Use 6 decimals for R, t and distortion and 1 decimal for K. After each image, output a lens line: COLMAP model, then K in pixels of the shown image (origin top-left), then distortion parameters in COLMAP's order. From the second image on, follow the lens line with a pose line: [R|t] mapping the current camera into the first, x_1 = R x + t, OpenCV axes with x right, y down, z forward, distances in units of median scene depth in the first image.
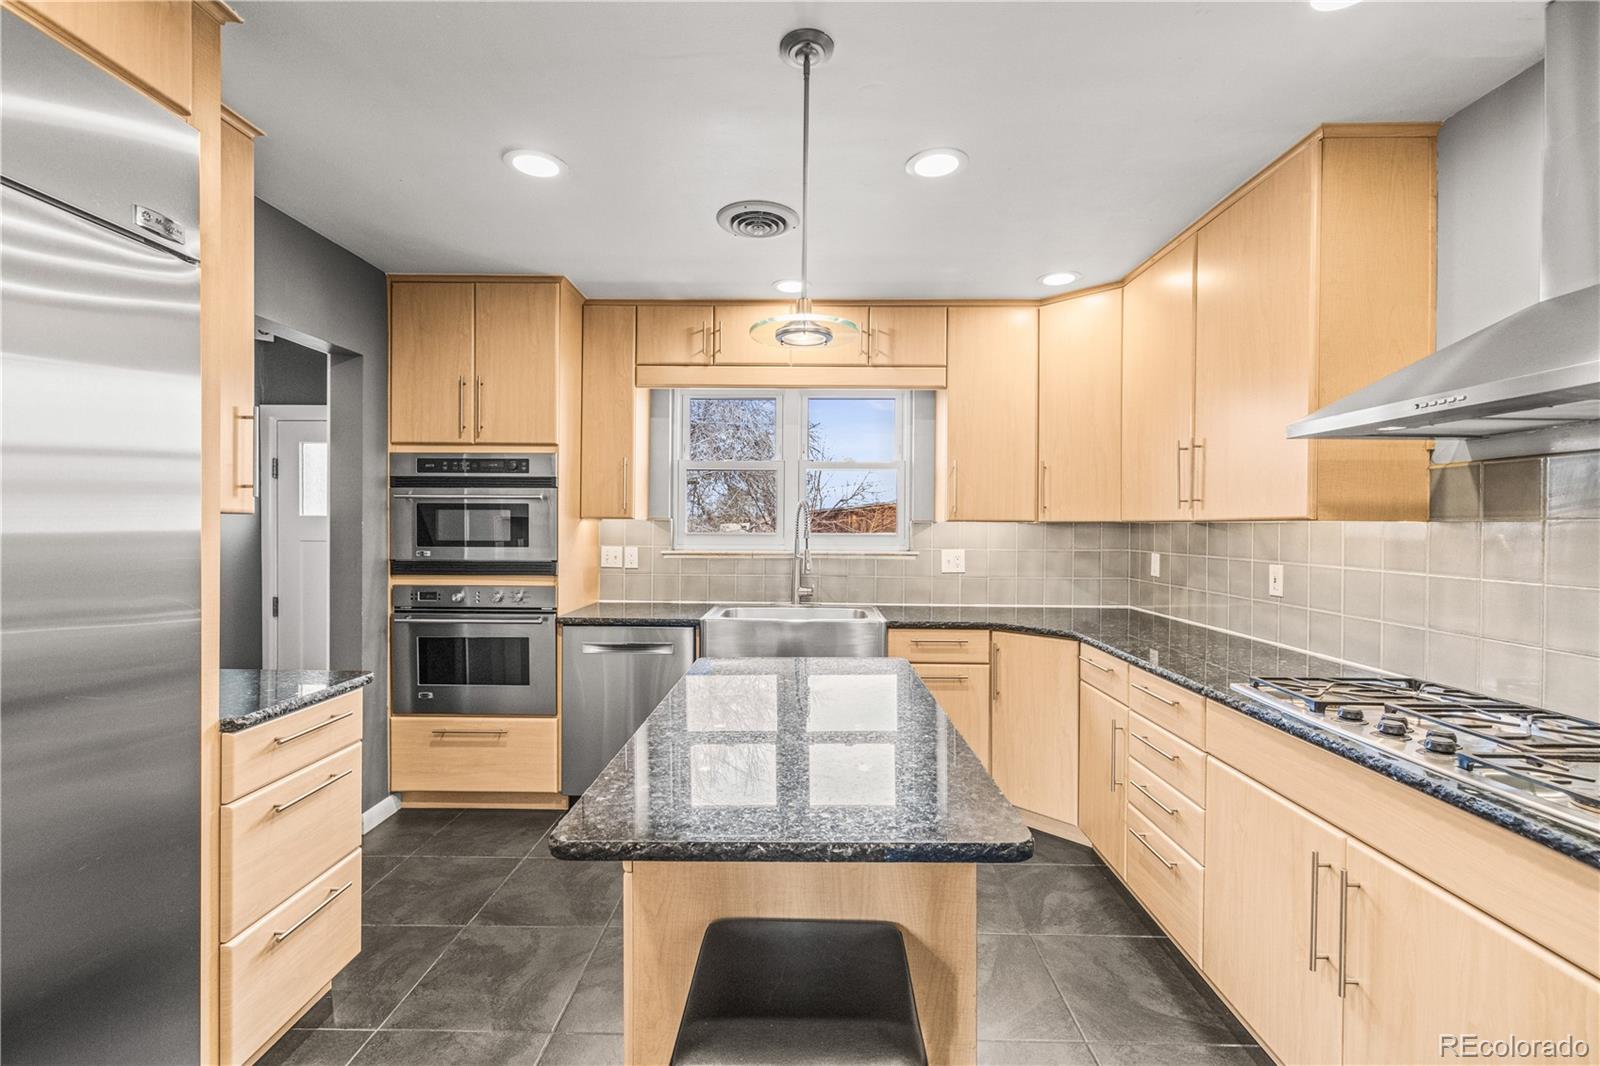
lens RADIAL K [[687.2, 0, 802.8], [0, 687.2, 530.4], [0, 0, 1]] dist [0.000917, 0.000761]
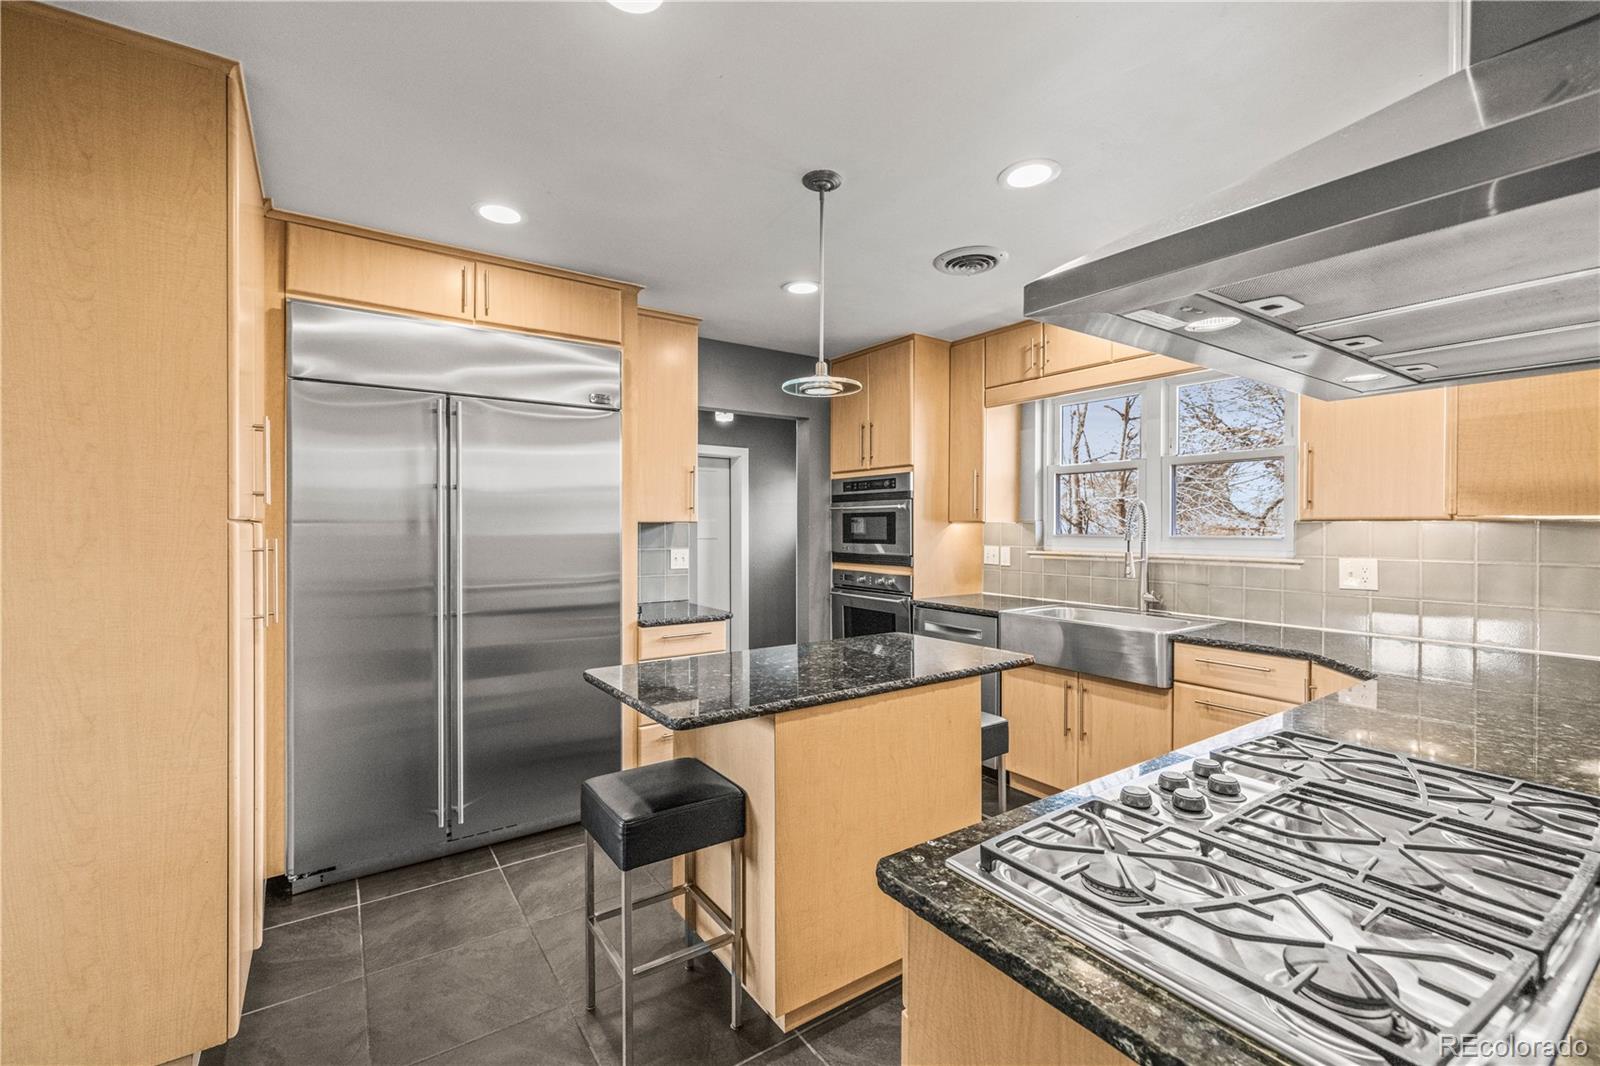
lens RADIAL K [[687.2, 0, 805.1], [0, 687.2, 531.7], [0, 0, 1]] dist [0.000917, 0.000761]
pose [[0.585324, 0.000743, -0.810799, 0.566261], [-0.002483, 0.999997, -0.000877, 0.001070], [0.810796, 0.002526, 0.585324, 0.086846]]
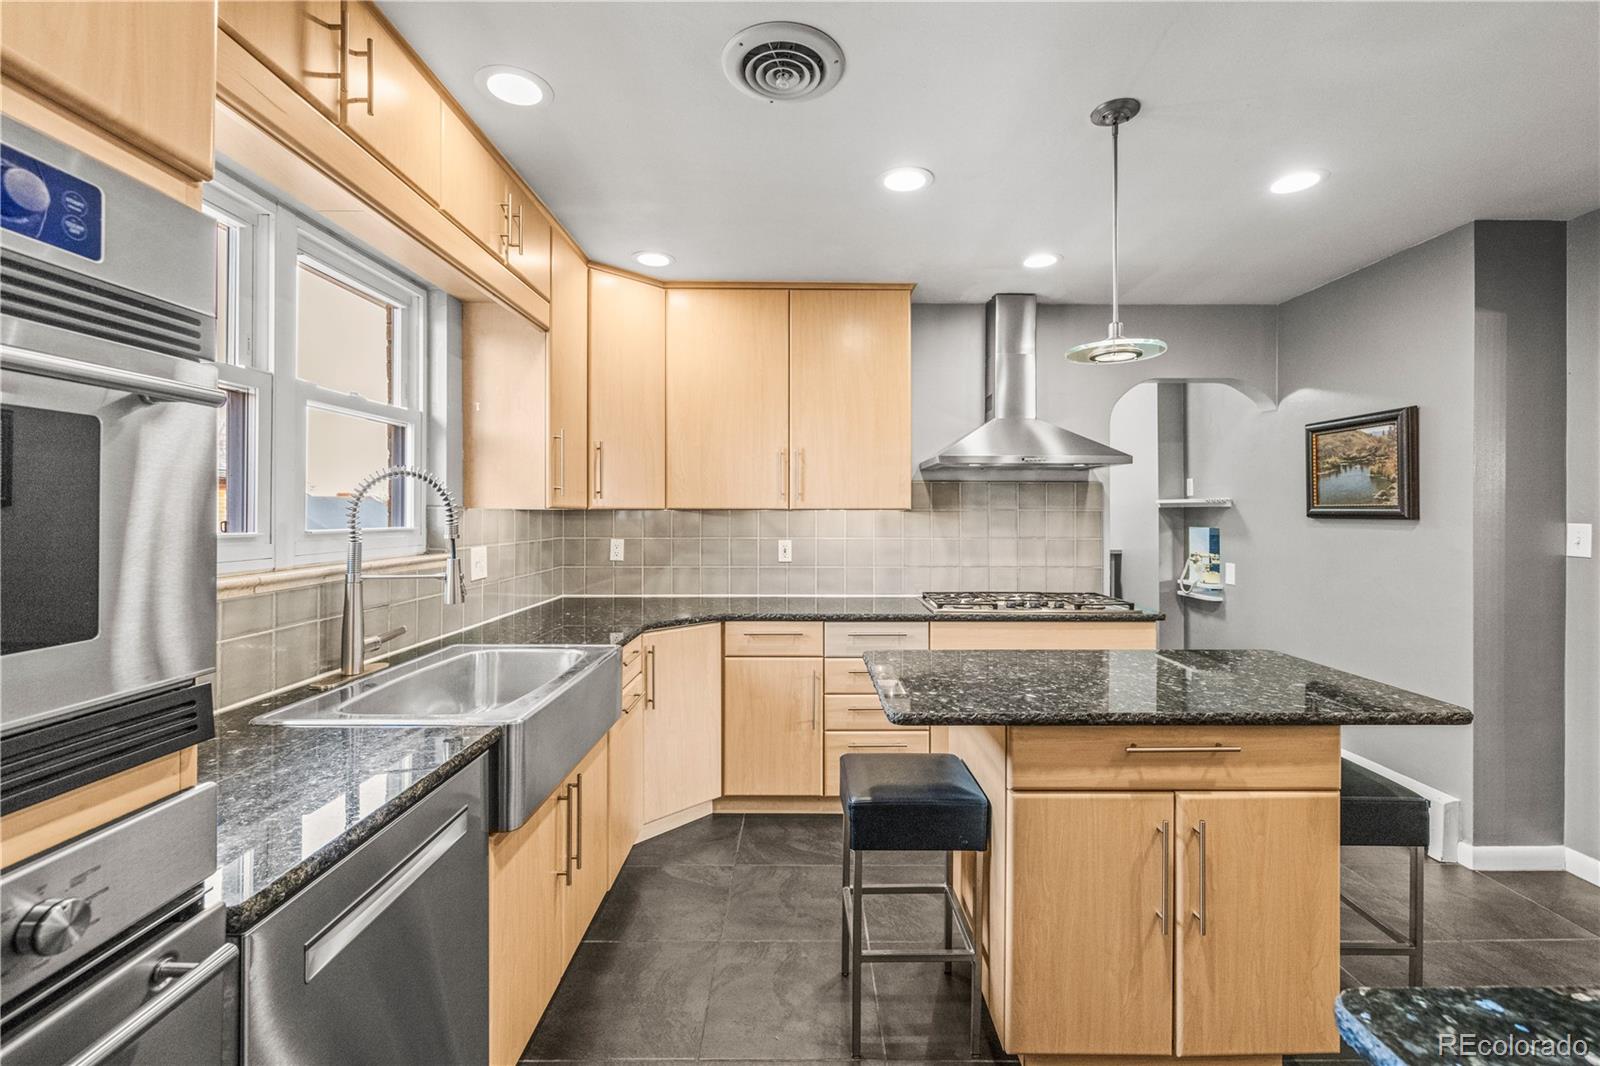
lens RADIAL K [[687.2, 0, 808.1], [0, 687.2, 509.3], [0, 0, 1]] dist [0.000917, 0.000761]
pose [[-0.022633, 0.000064, 0.999744, -0.601790], [0.008256, 0.999966, 0.000123, -0.010928], [-0.999710, 0.008256, -0.022633, 0.803036]]
